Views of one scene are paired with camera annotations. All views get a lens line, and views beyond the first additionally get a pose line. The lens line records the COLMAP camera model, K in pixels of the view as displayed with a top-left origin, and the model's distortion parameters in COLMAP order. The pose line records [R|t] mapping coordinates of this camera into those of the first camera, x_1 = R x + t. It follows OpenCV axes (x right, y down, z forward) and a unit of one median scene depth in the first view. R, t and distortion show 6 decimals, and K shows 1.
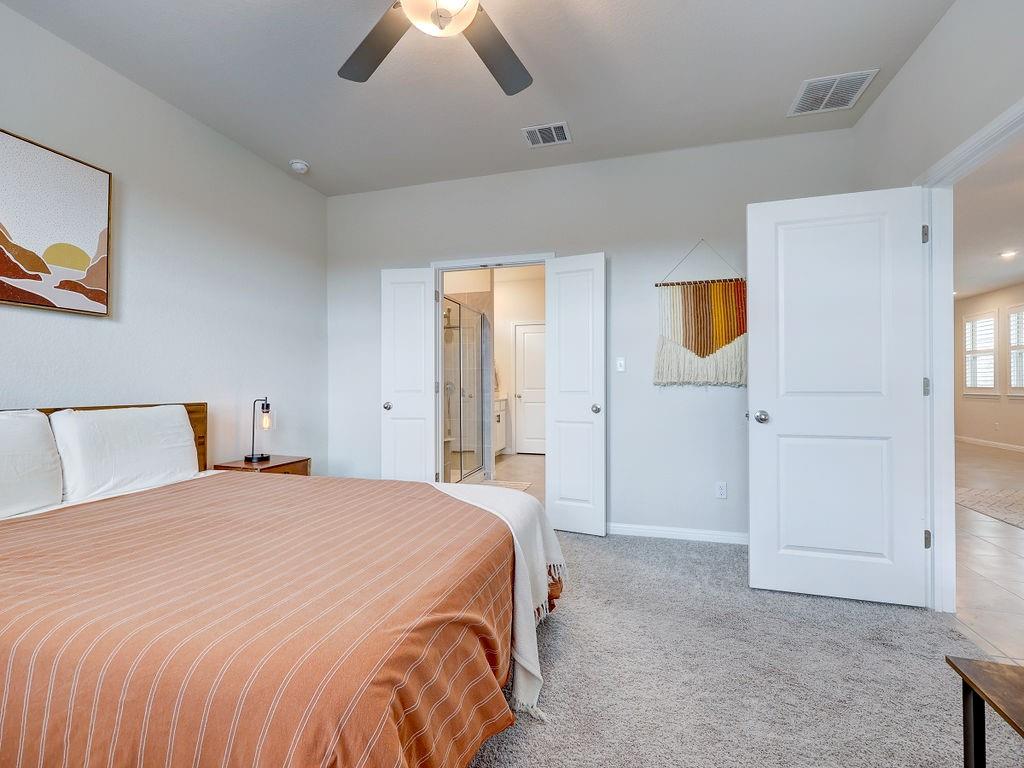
lens RADIAL K [[461.3, 0, 513.8], [0, 461.3, 378.3], [0, 0, 1]] dist [-0.002313, 0.001221]
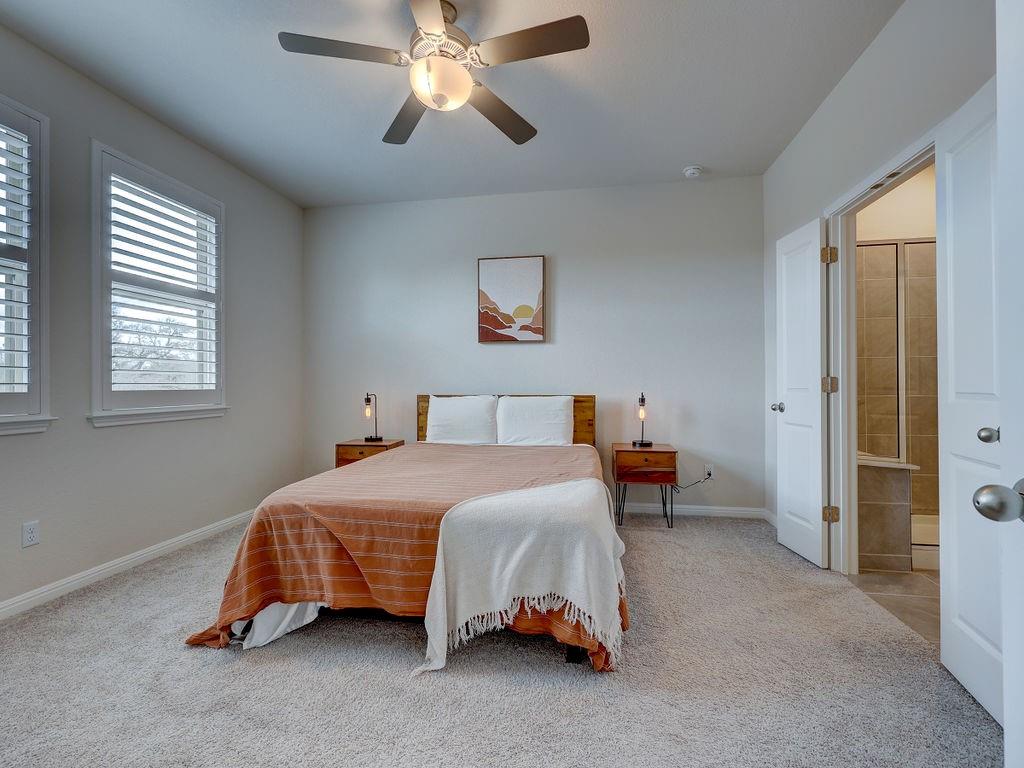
lens RADIAL K [[461.3, 0, 512.4], [0, 461.3, 383.4], [0, 0, 1]] dist [-0.002313, 0.001221]
pose [[0.094737, 0.000226, -0.995502, 0.811683], [0.015145, 0.999884, 0.001668, 0.013473], [0.995387, -0.015235, 0.094722, 0.747156]]
